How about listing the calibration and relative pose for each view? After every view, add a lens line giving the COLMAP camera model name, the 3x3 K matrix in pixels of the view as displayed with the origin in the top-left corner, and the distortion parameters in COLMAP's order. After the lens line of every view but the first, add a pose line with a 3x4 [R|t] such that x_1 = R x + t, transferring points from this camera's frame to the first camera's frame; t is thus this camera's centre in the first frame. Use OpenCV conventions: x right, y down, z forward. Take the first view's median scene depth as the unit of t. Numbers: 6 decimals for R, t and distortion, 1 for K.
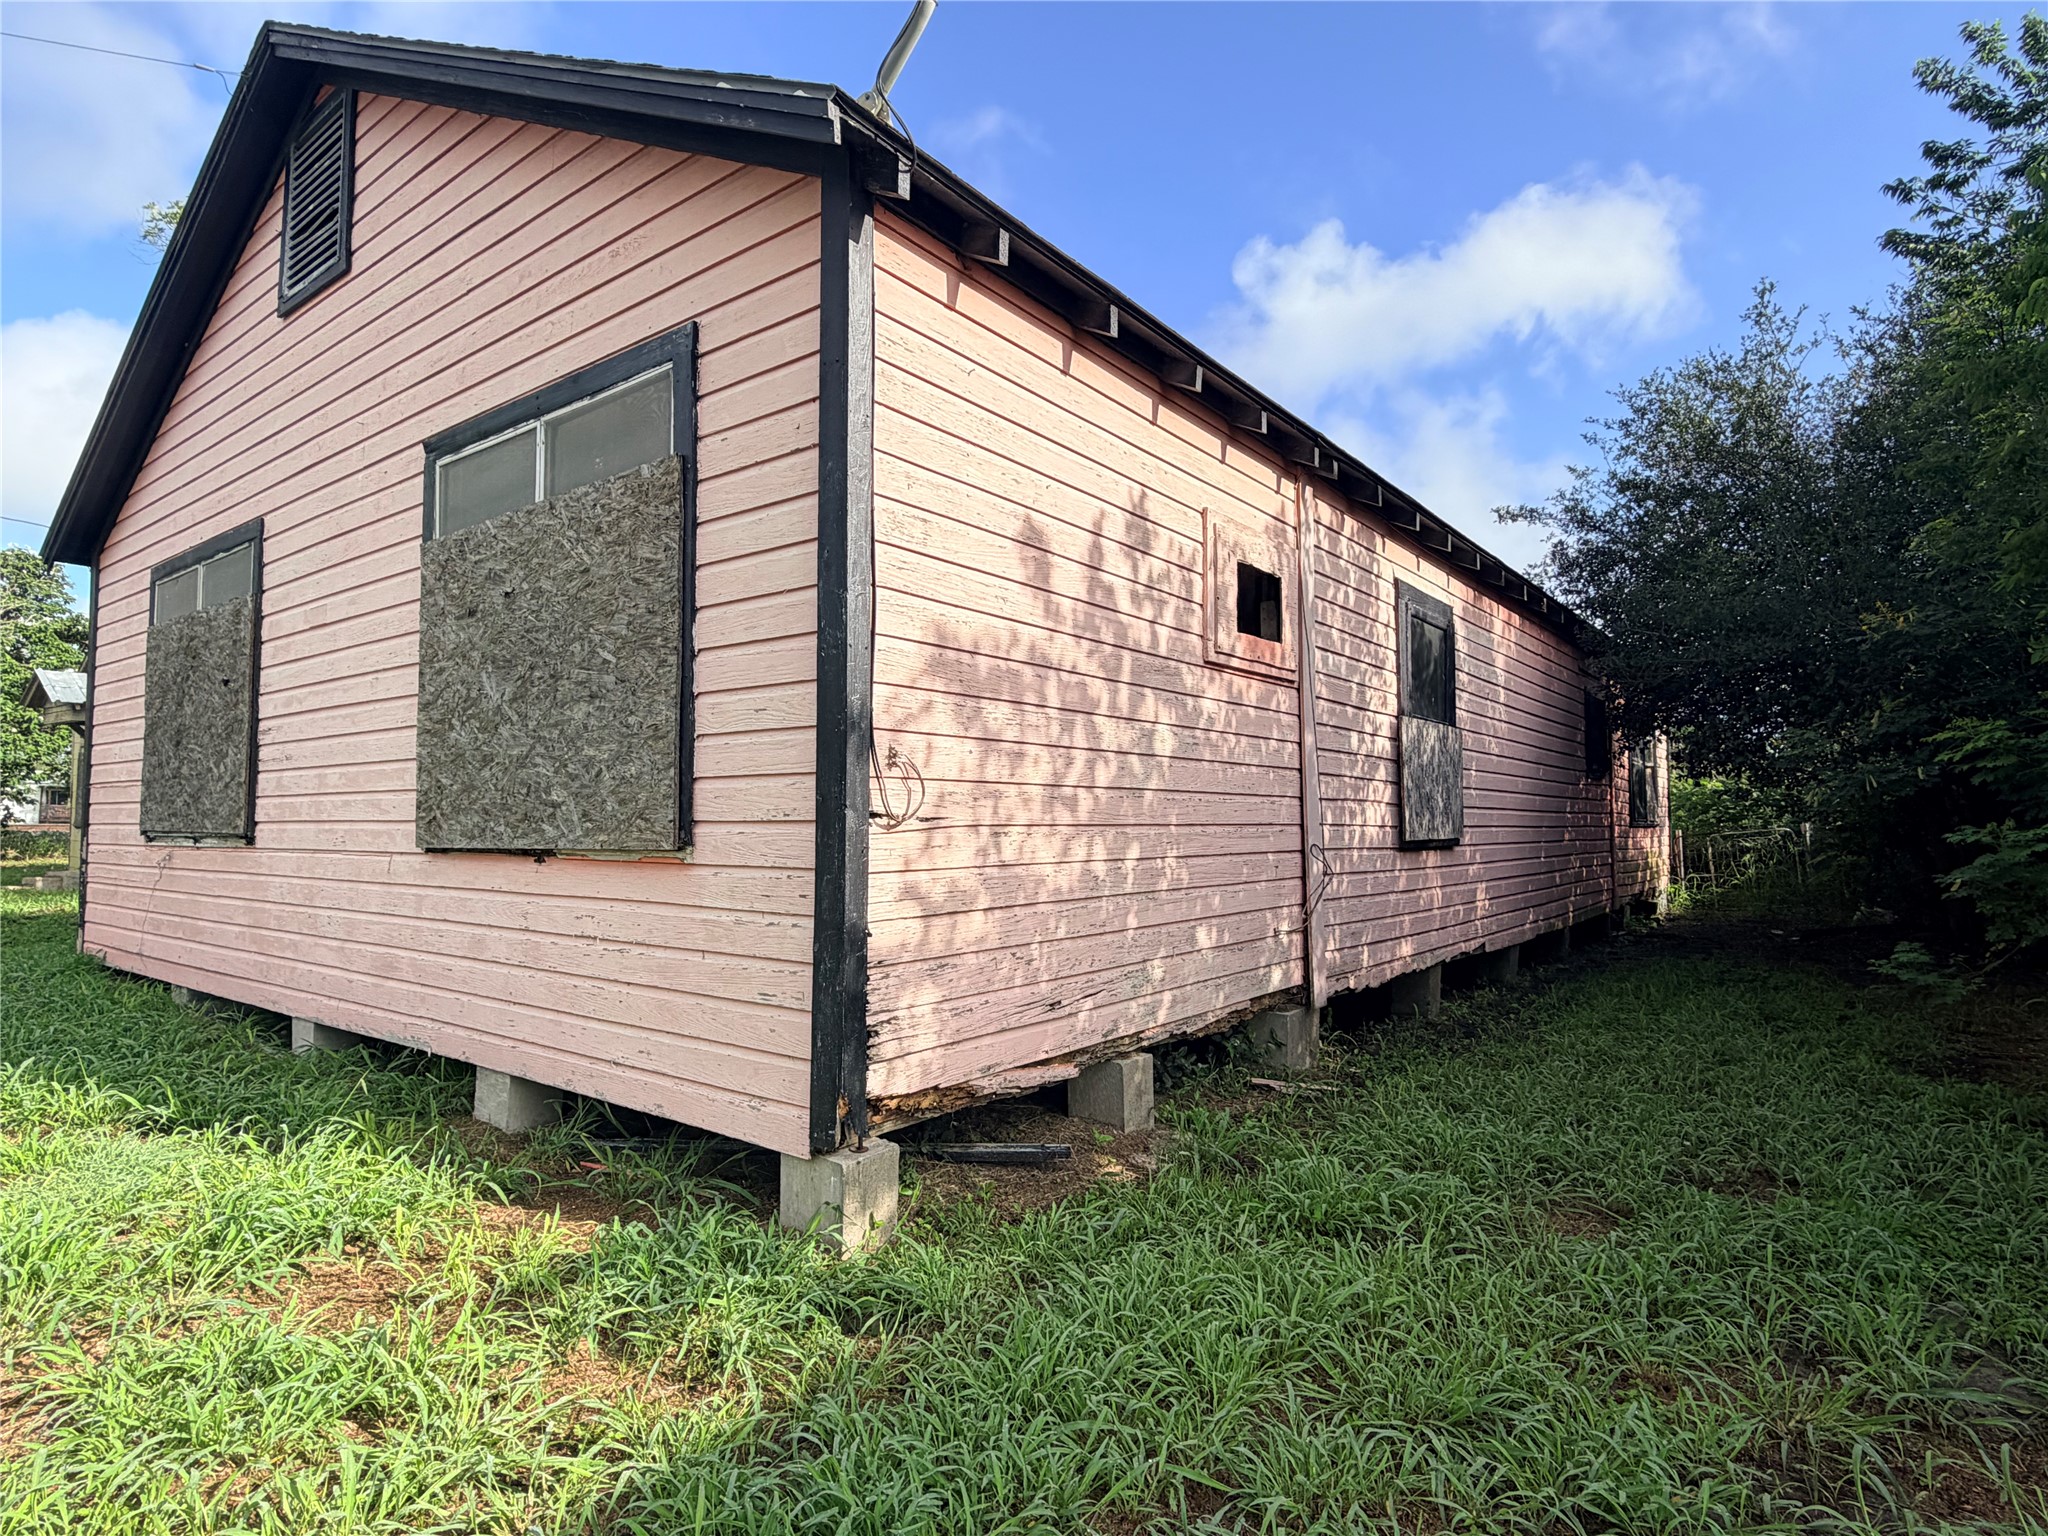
lens RADIAL K [[1128.2, 0, 1024.0], [0, 1128.2, 768.0], [0, 0, 1]] dist [0.002353, 0.000233]
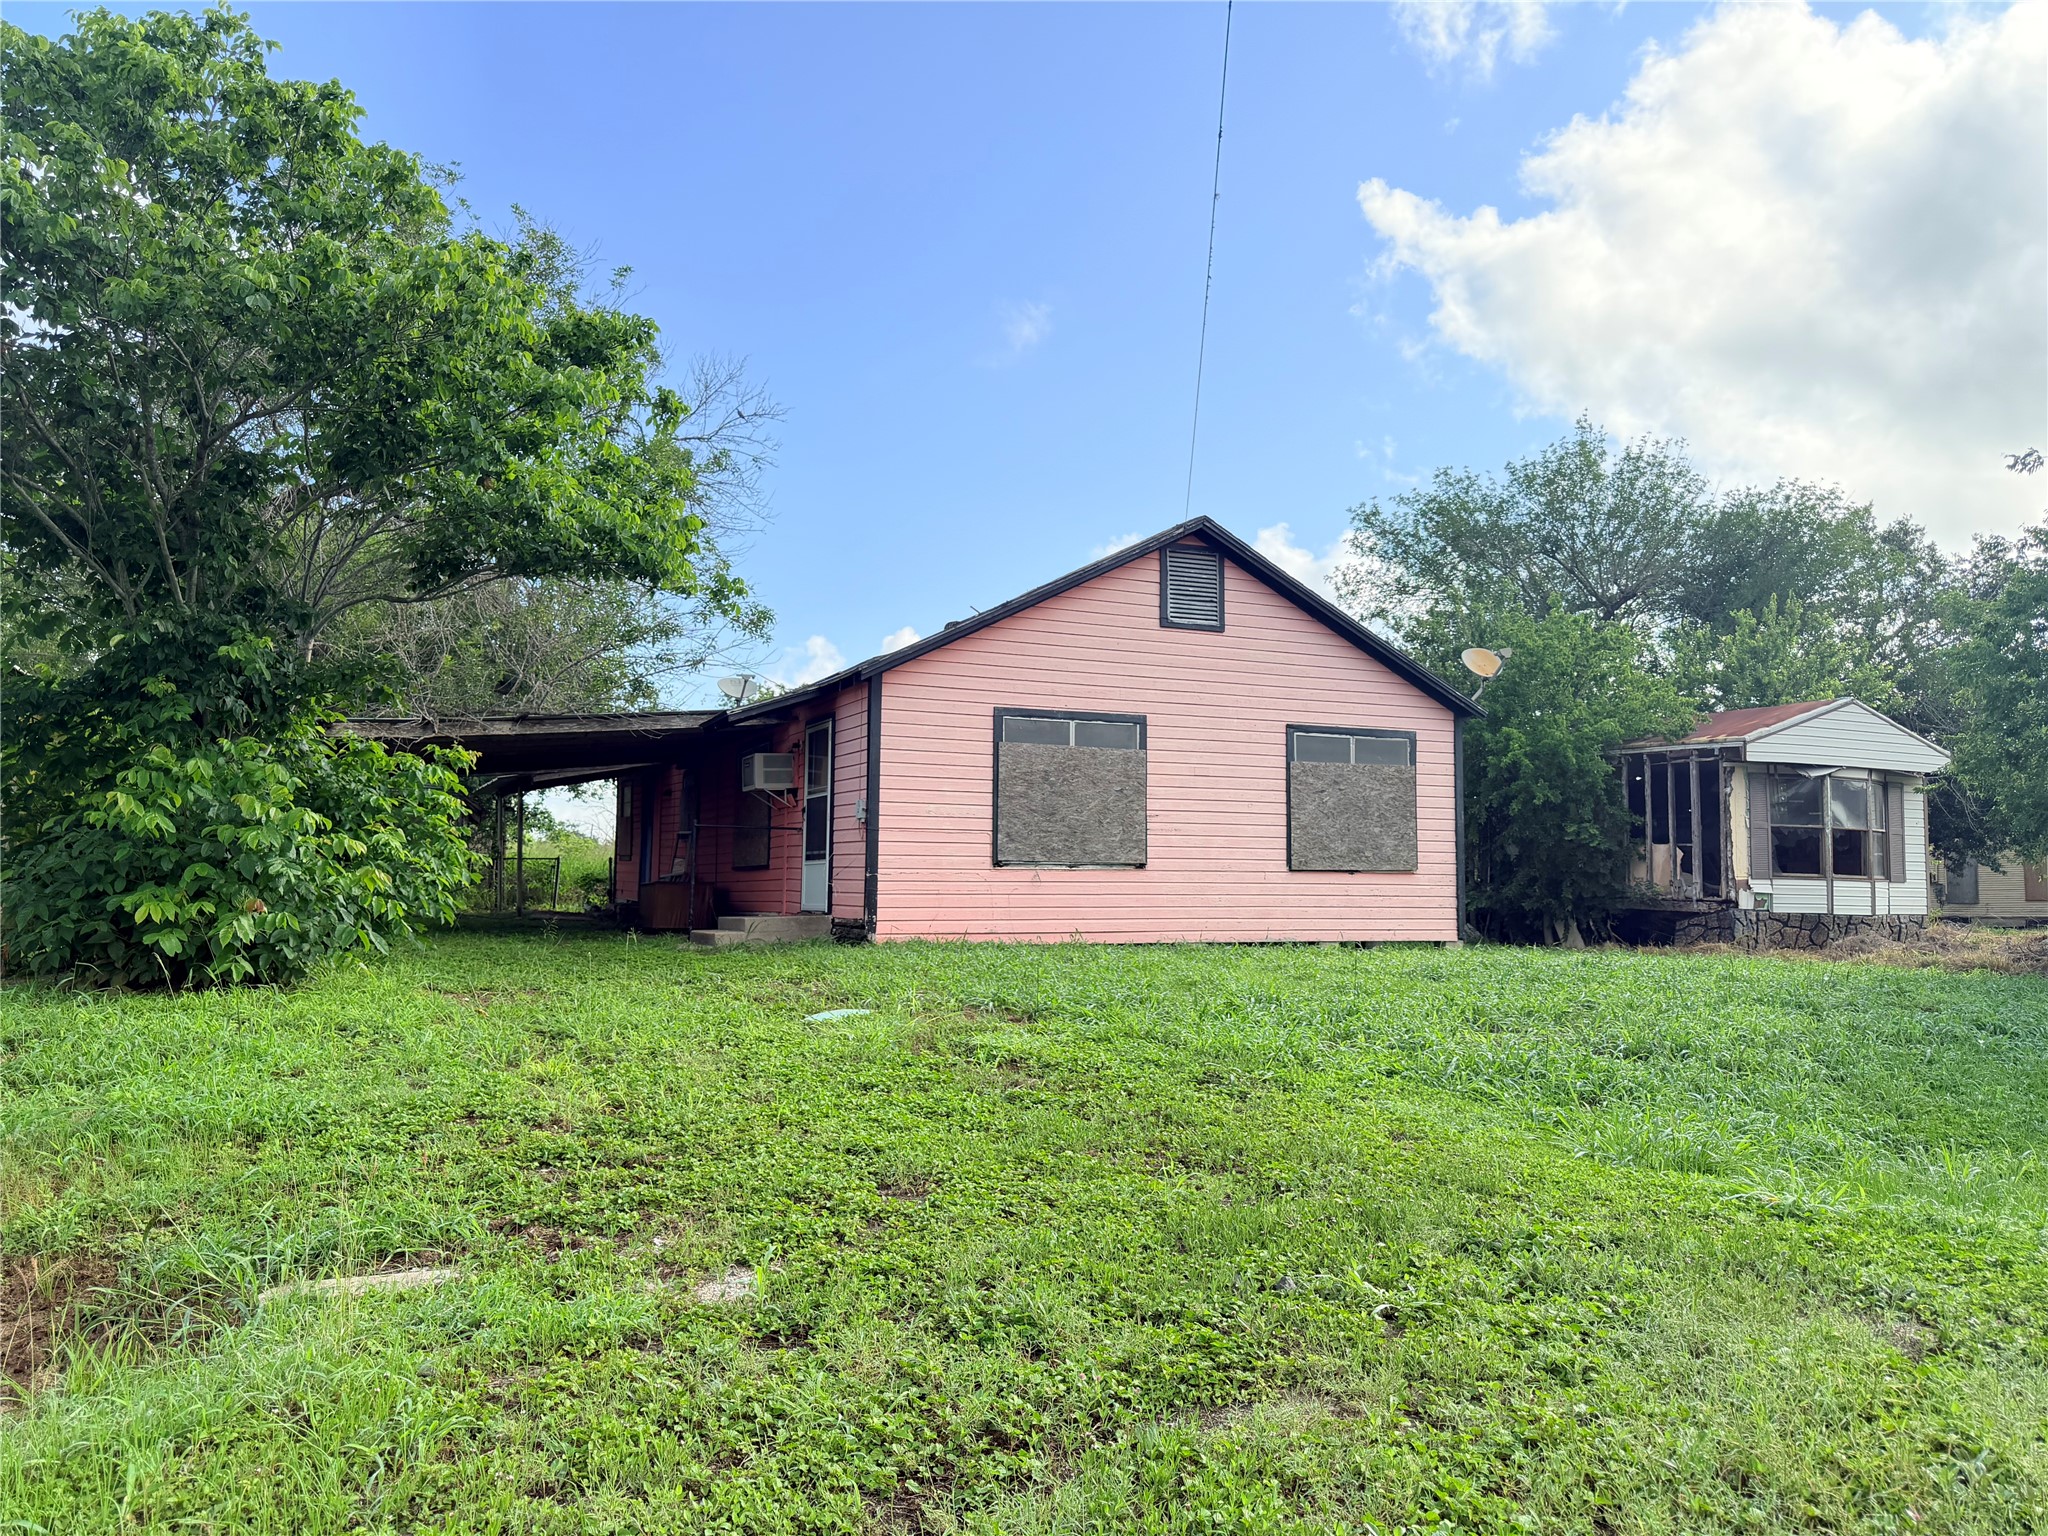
lens RADIAL K [[1460.4, 0, 1024.0], [0, 1460.4, 768.0], [0, 0, 1]] dist [0.093199, -0.119715]
pose [[0.472876, 0.077542, 0.877710, -4.052220], [-0.058962, 0.996672, -0.056286, 0.064207], [-0.879154, -0.025135, 0.475875, -0.151206]]
